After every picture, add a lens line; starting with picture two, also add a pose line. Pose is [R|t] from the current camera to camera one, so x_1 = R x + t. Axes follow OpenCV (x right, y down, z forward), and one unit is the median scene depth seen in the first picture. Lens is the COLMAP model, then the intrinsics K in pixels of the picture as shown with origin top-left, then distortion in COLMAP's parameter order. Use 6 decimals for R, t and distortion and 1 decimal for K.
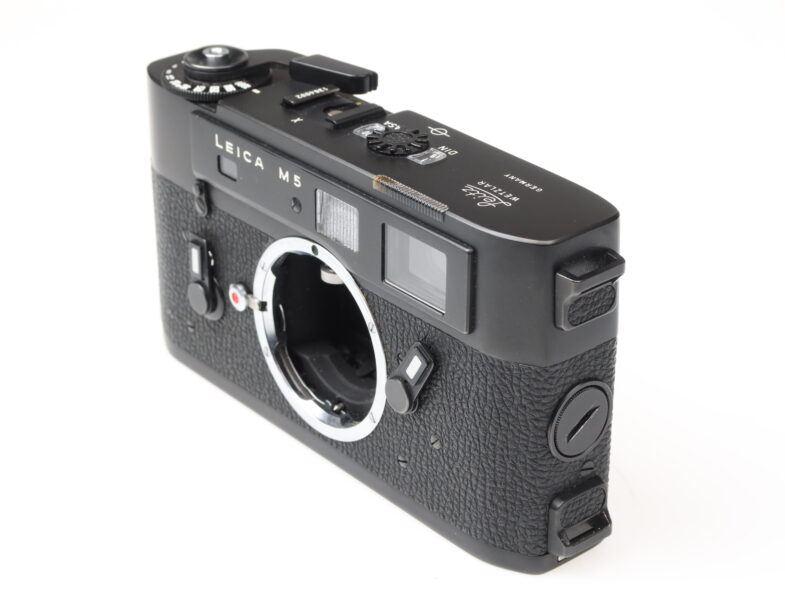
lens RADIAL K [[1929.4, 0, 392.5], [0, 1929.4, 294.5], [0, 0, 1]] dist [-0.024603, -0.328831]
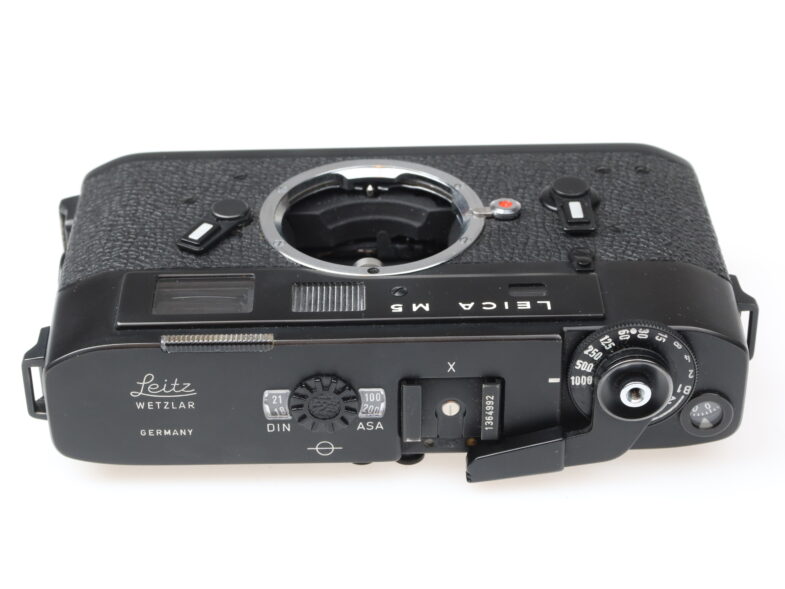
lens RADIAL K [[1929.4, 0, 392.5], [0, 1929.4, 294.5], [0, 0, 1]] dist [-0.024603, -0.328831]
pose [[-0.640200, 0.648383, 0.412000, -0.423562], [-0.371717, -0.730805, 0.572495, -0.569514], [0.672288, 0.213364, 0.708876, 0.350088]]
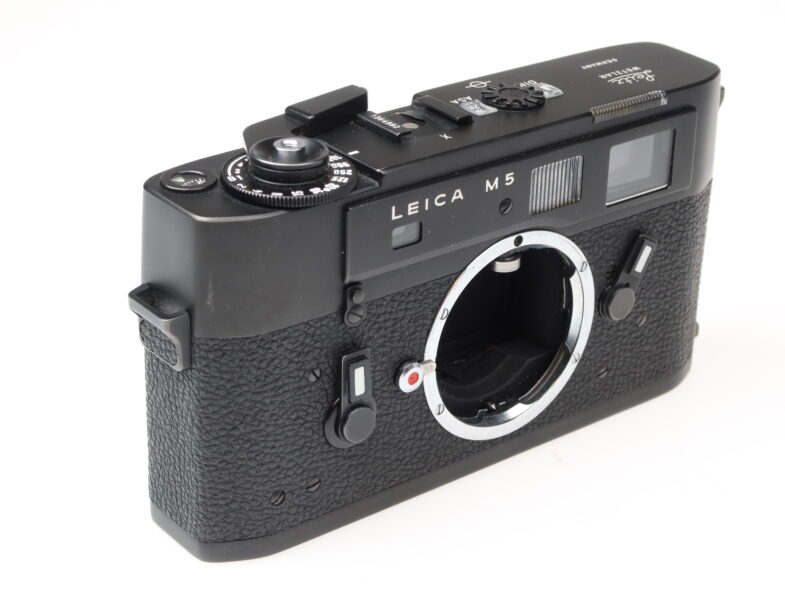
lens RADIAL K [[1929.4, 0, 392.5], [0, 1929.4, 294.5], [0, 0, 1]] dist [-0.024603, -0.328831]
pose [[0.033005, -0.439329, 0.897720, -0.907014], [0.434416, 0.815231, 0.382989, -0.392354], [-0.900107, 0.377344, 0.217758, 0.862288]]
